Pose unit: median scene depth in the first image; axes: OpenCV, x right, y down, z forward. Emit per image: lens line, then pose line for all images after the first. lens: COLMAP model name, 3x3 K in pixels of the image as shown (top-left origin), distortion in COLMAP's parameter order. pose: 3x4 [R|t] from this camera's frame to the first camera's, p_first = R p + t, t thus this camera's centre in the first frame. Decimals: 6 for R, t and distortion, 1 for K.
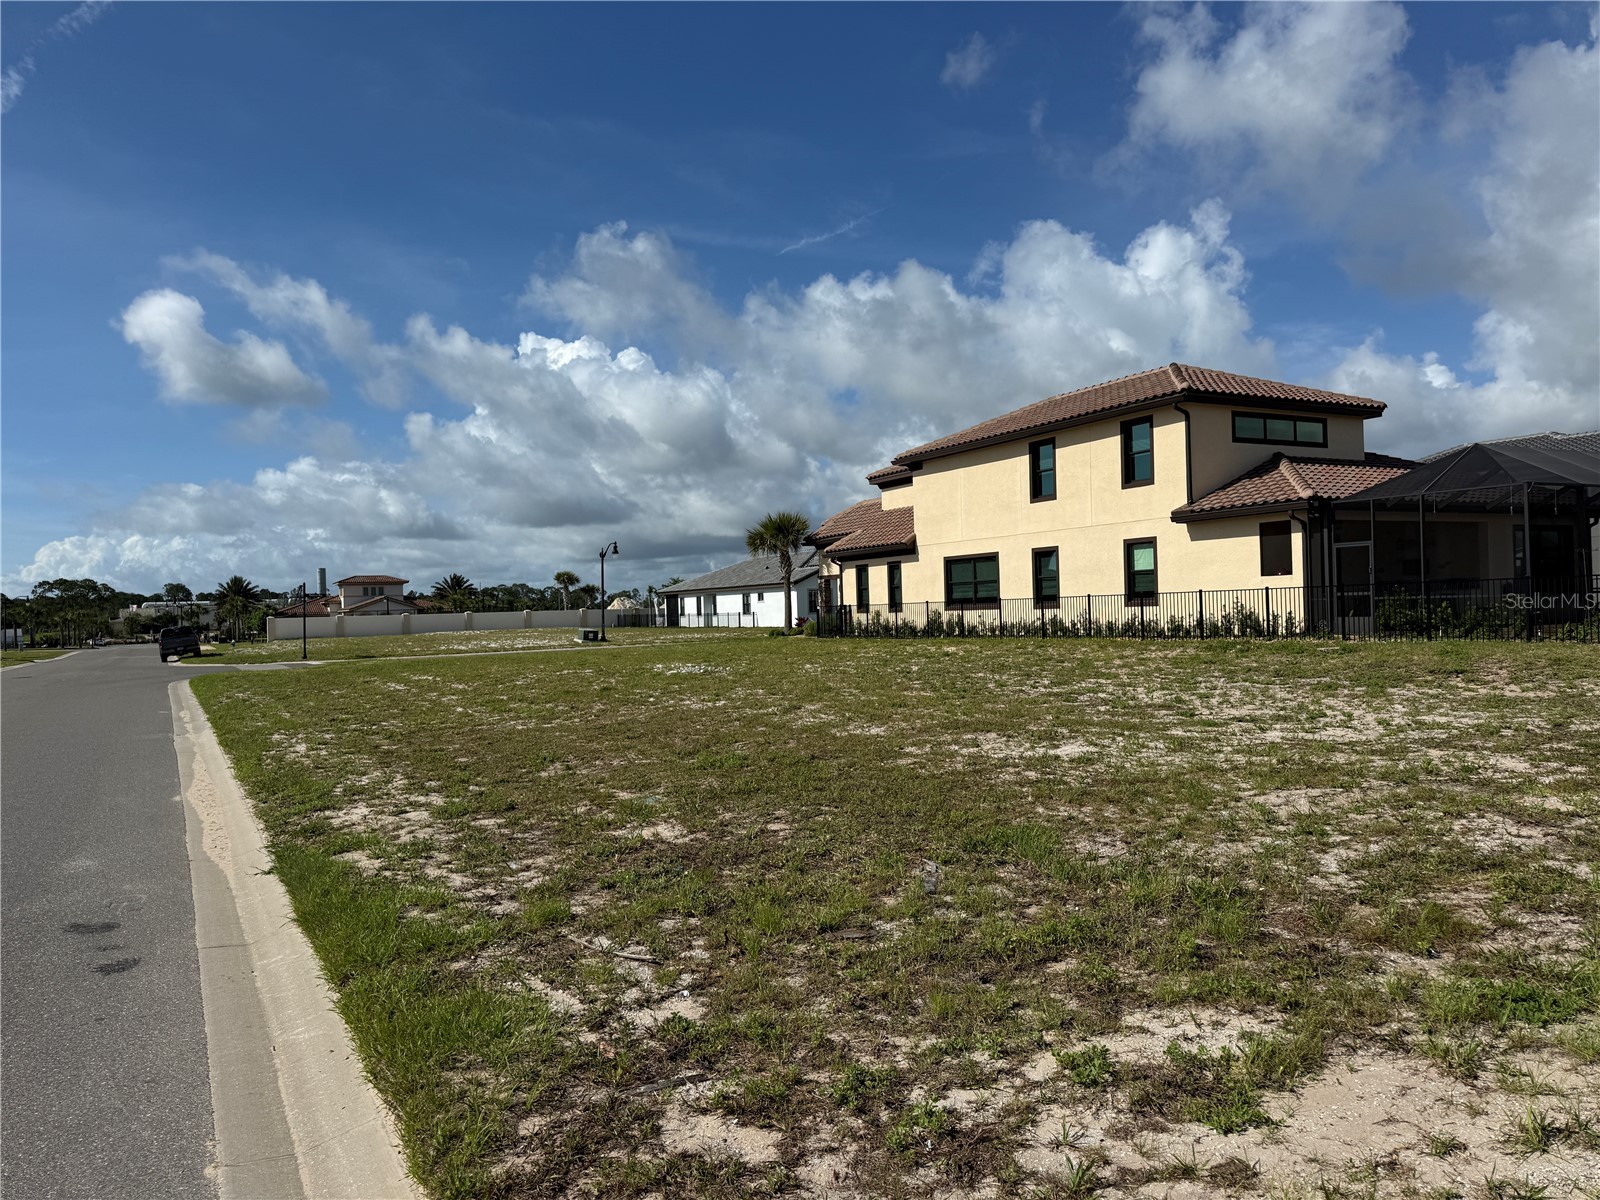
lens RADIAL K [[1131.1, 0, 795.3], [0, 1131.1, 608.4], [0, 0, 1]] dist [0.012410, -0.007113]
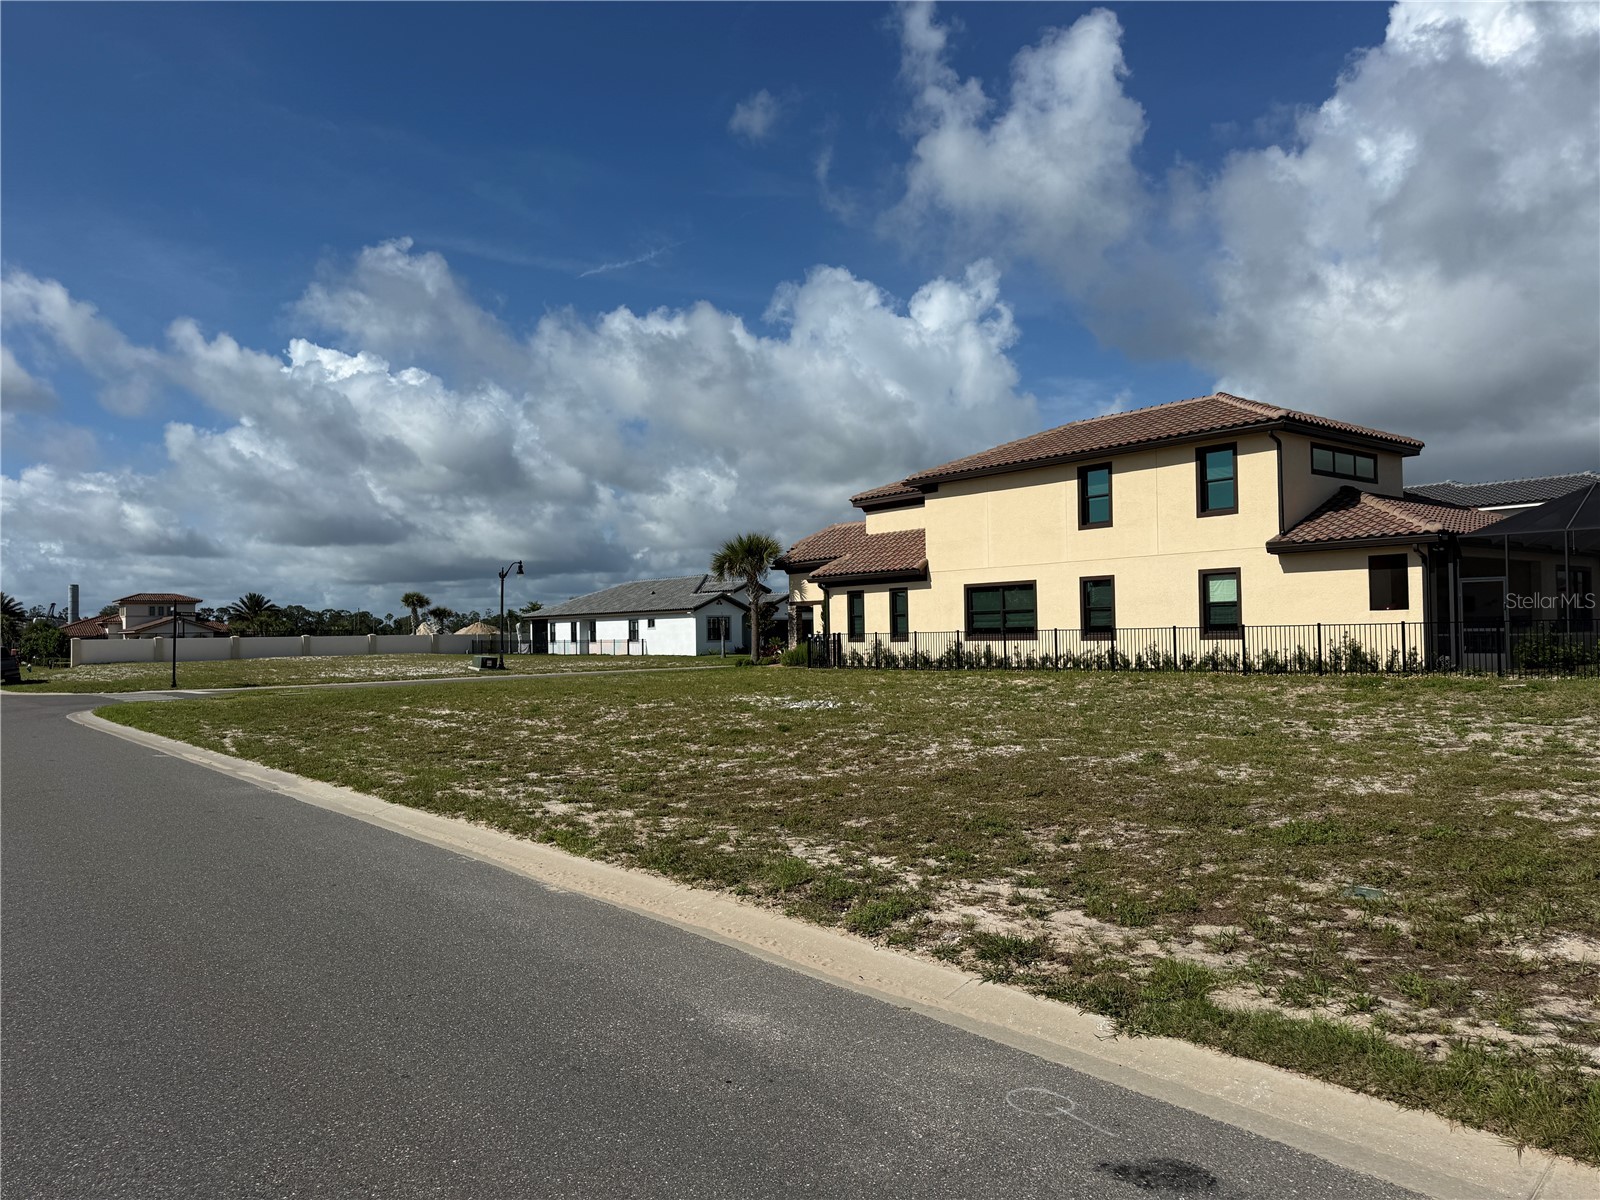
lens RADIAL K [[1127.0, 0, 800.0], [0, 1127.0, 600.0], [0, 0, 1]] dist [0.005016, 0.002634]
pose [[0.982826, 0.019387, 0.183513, -0.186359], [-0.013330, 0.999327, -0.034181, 0.001839], [-0.184052, 0.031148, 0.982423, 0.102023]]
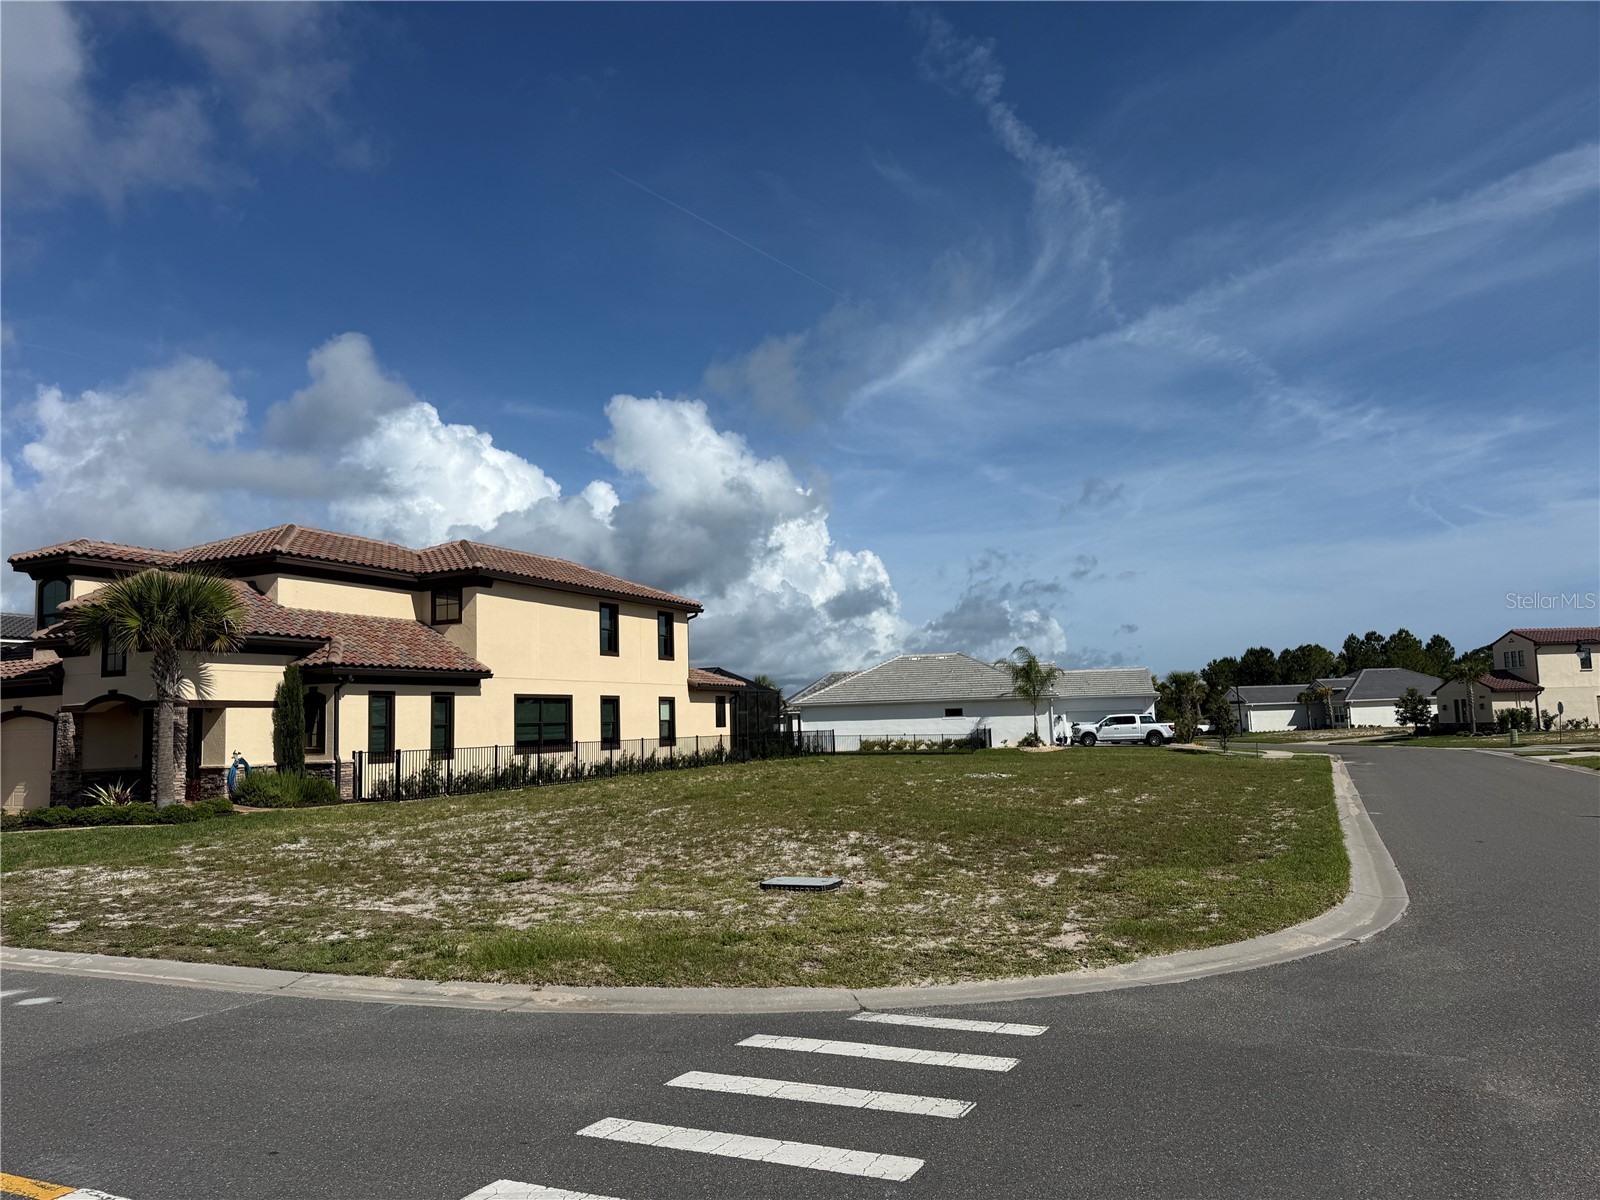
lens RADIAL K [[1127.0, 0, 800.0], [0, 1127.0, 600.0], [0, 0, 1]] dist [0.005016, 0.002634]
pose [[-0.595943, 0.149252, 0.789035, -0.746848], [0.059877, 0.988100, -0.141683, 0.021335], [-0.800791, -0.037190, -0.597788, 1.418748]]
